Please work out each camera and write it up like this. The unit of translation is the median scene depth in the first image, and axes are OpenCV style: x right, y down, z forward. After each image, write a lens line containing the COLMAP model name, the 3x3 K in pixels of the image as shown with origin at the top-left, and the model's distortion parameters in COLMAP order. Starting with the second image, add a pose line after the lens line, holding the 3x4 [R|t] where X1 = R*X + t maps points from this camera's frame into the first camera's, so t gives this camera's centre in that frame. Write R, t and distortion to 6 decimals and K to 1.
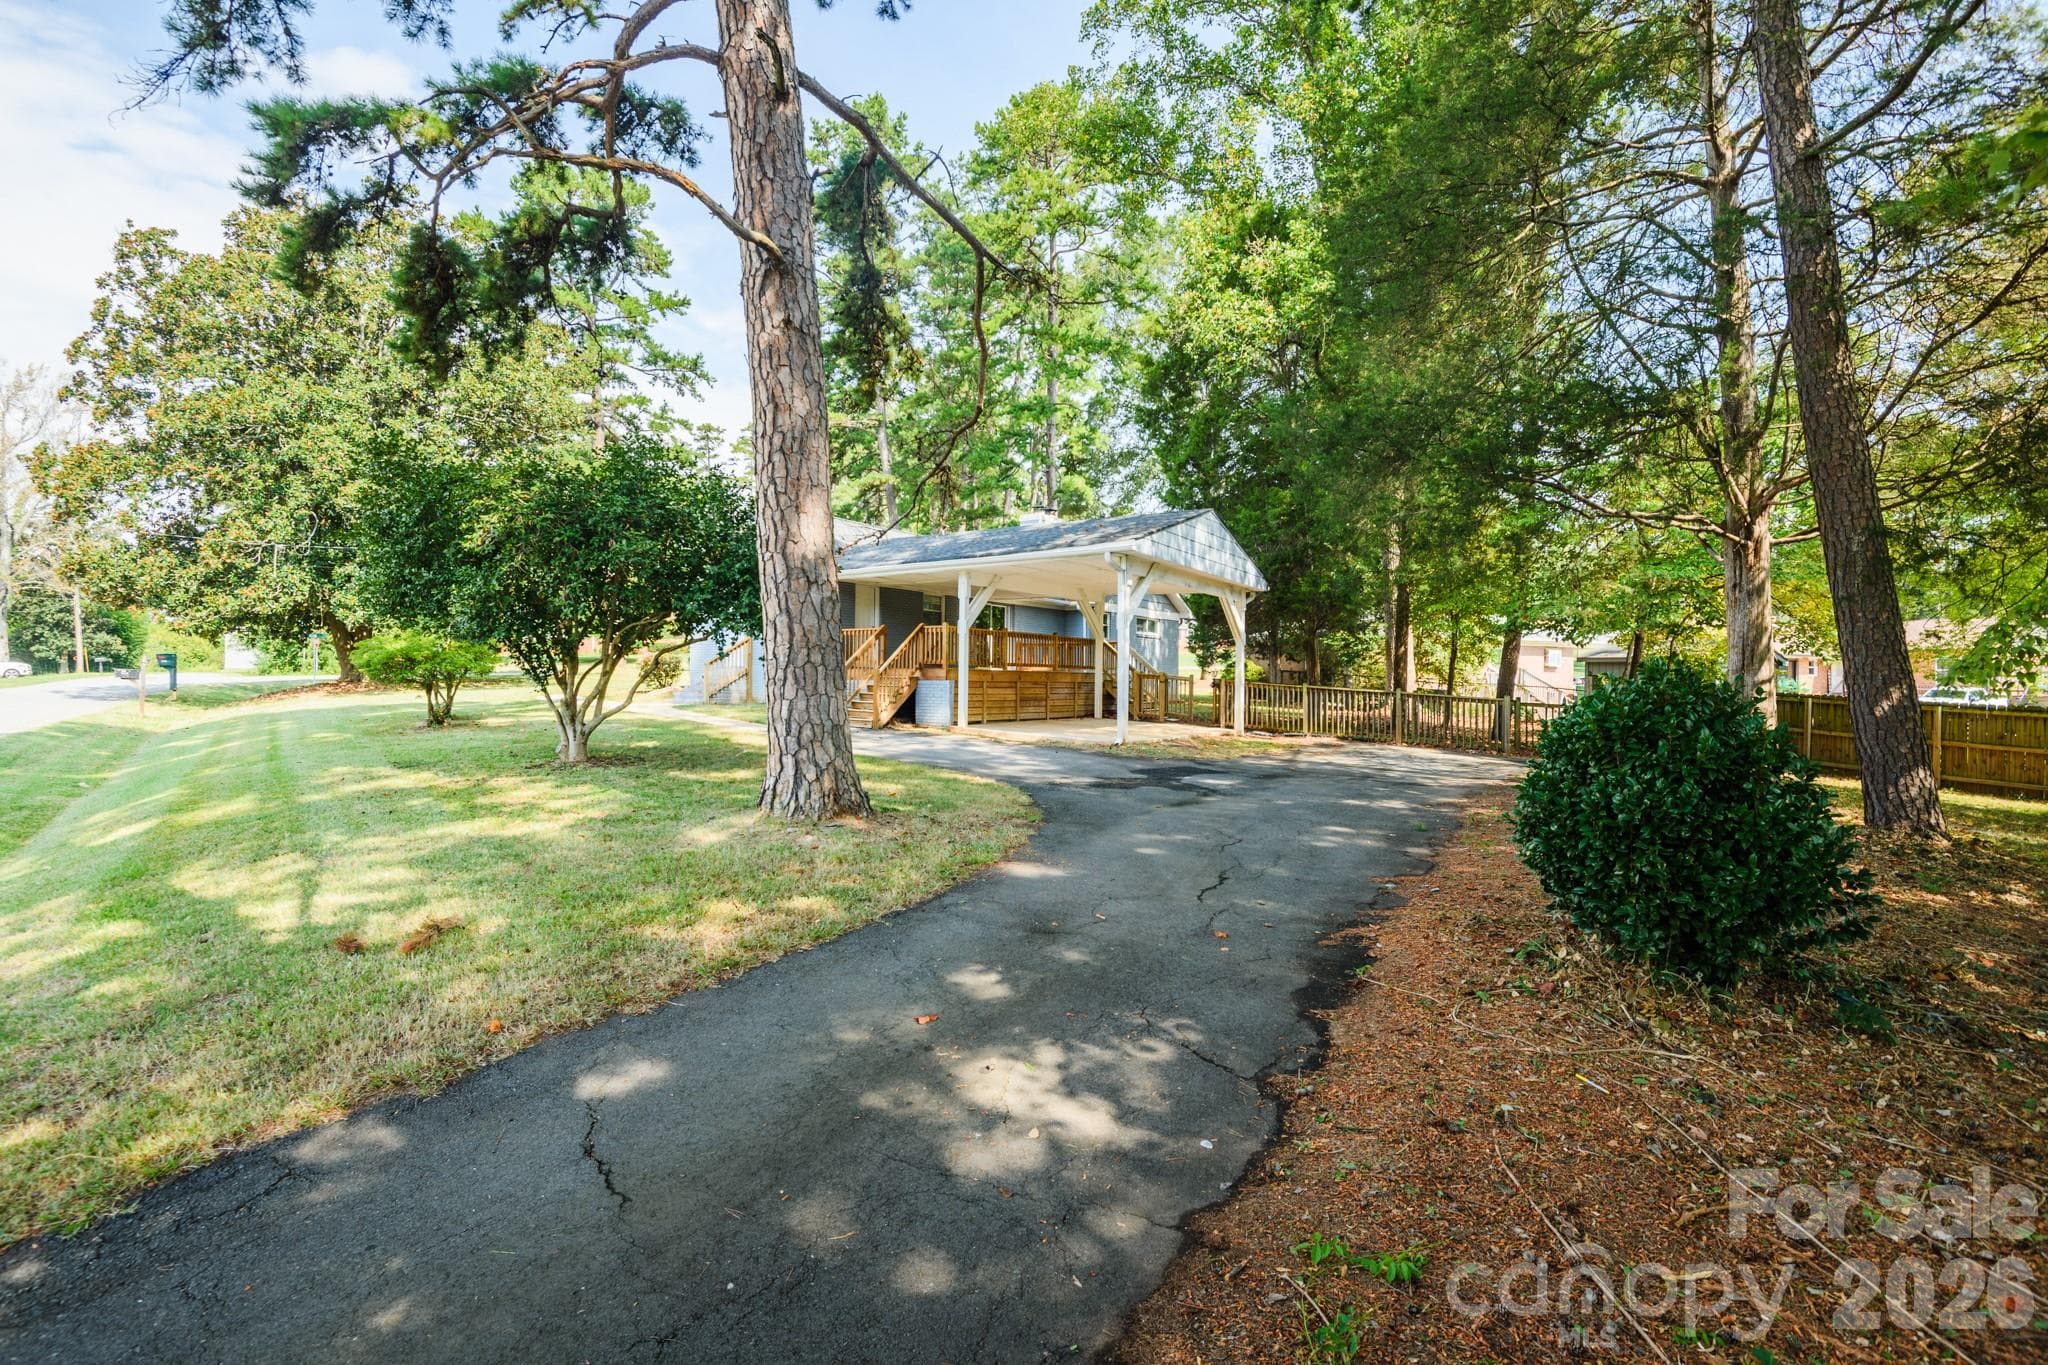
lens RADIAL K [[950.9, 0, 1015.8], [0, 950.9, 686.0], [0, 0, 1]] dist [0.001528, -0.011197]
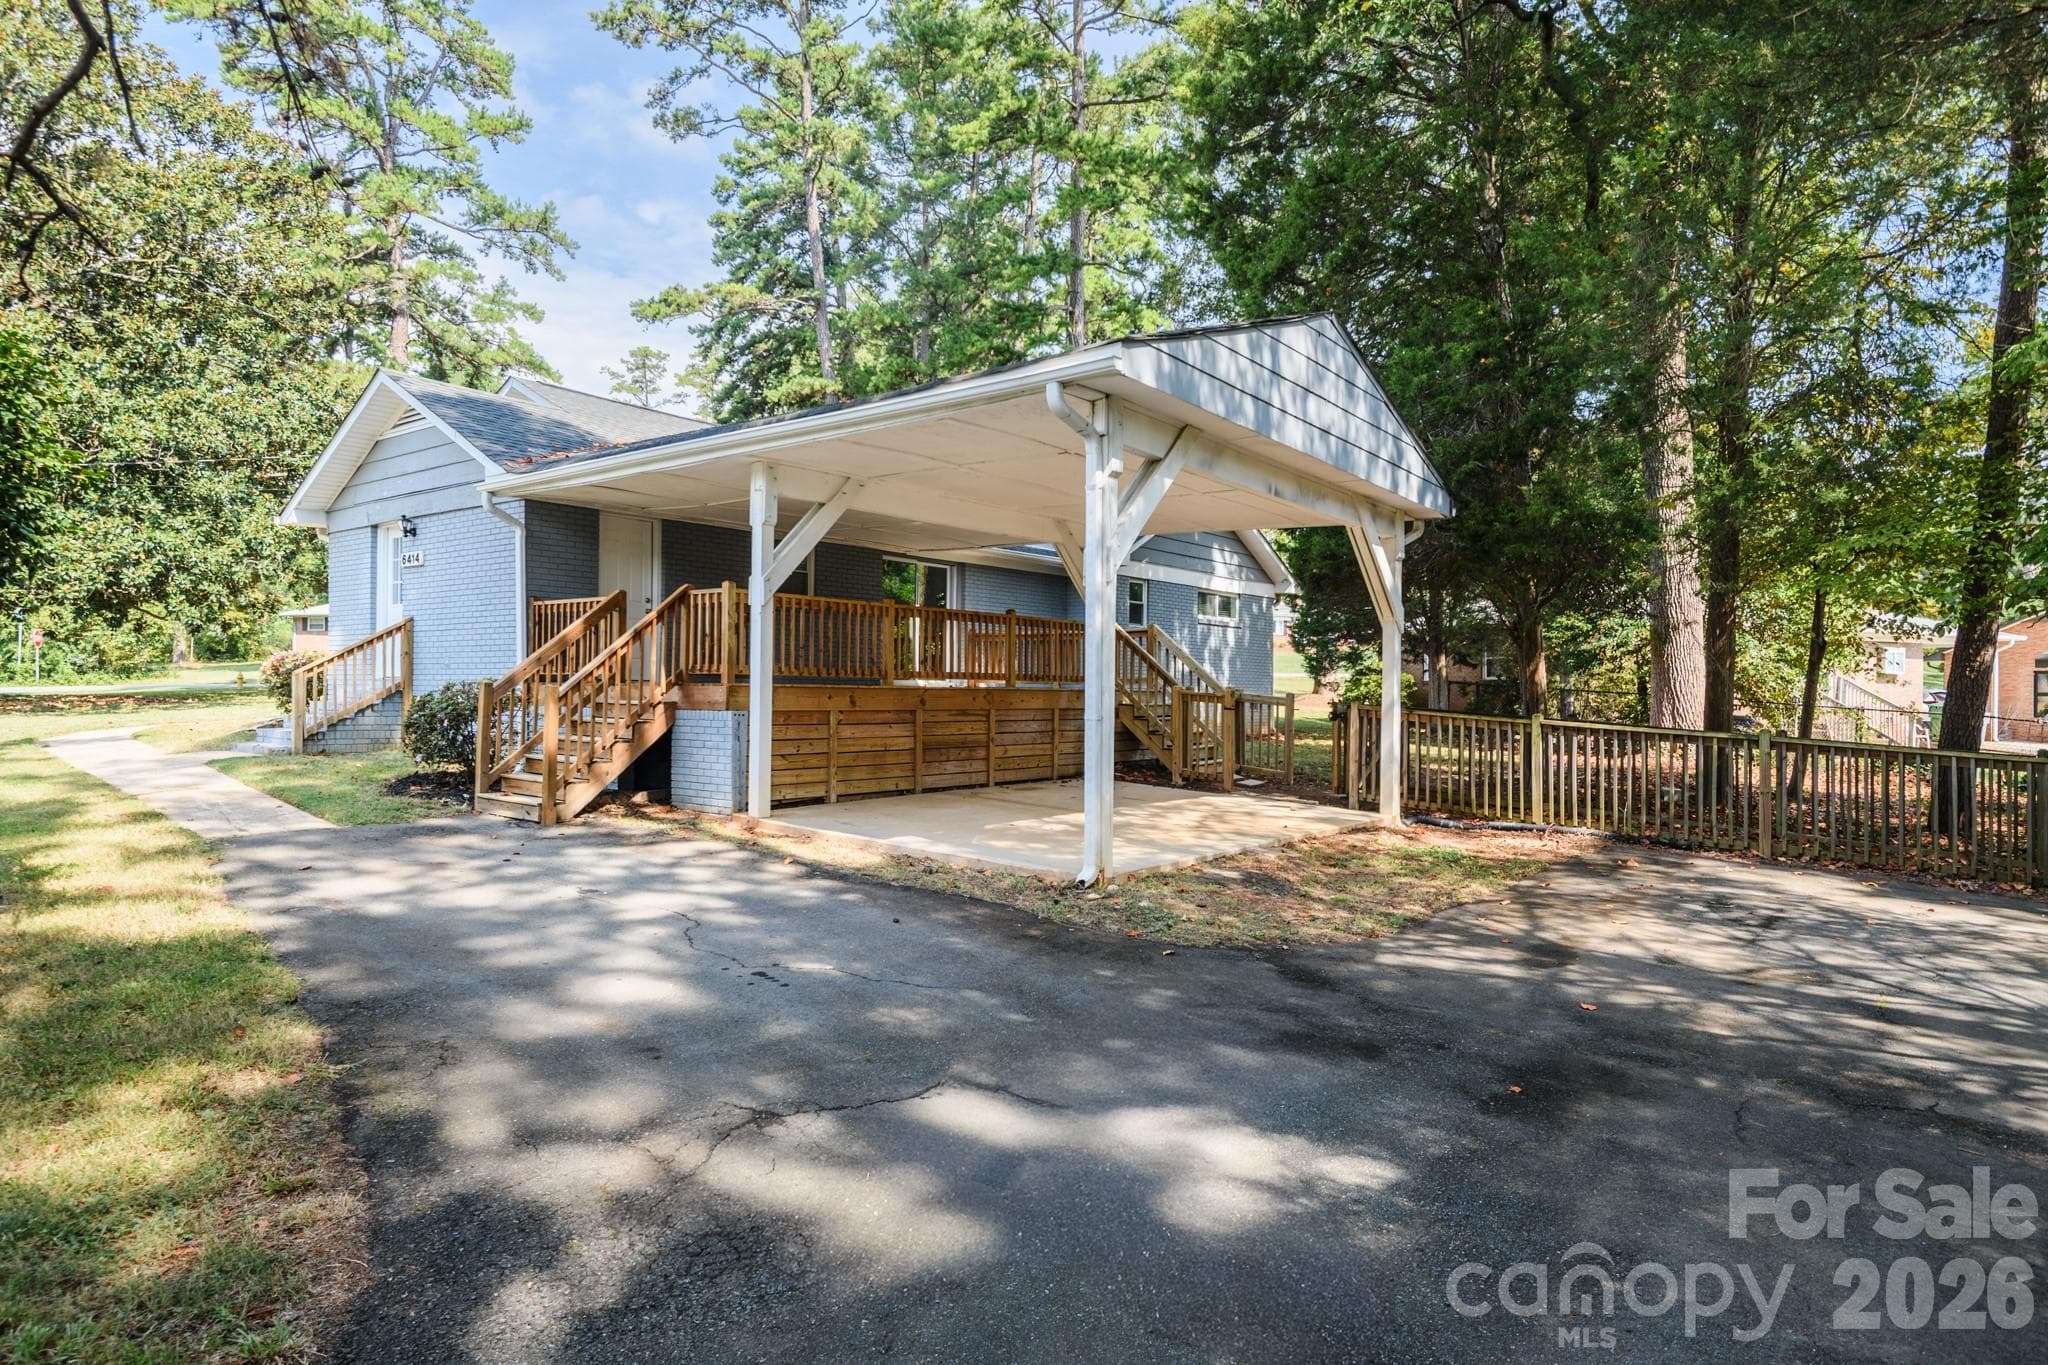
lens RADIAL K [[1141.7, 0, 1024.0], [0, 1141.7, 682.5], [0, 0, 1]] dist [0.003044, -0.000430]
pose [[0.998254, 0.000505, -0.059058, 0.079832], [-0.001157, 0.999939, -0.011010, -0.010862], [0.059049, 0.011059, 0.998194, 0.386689]]
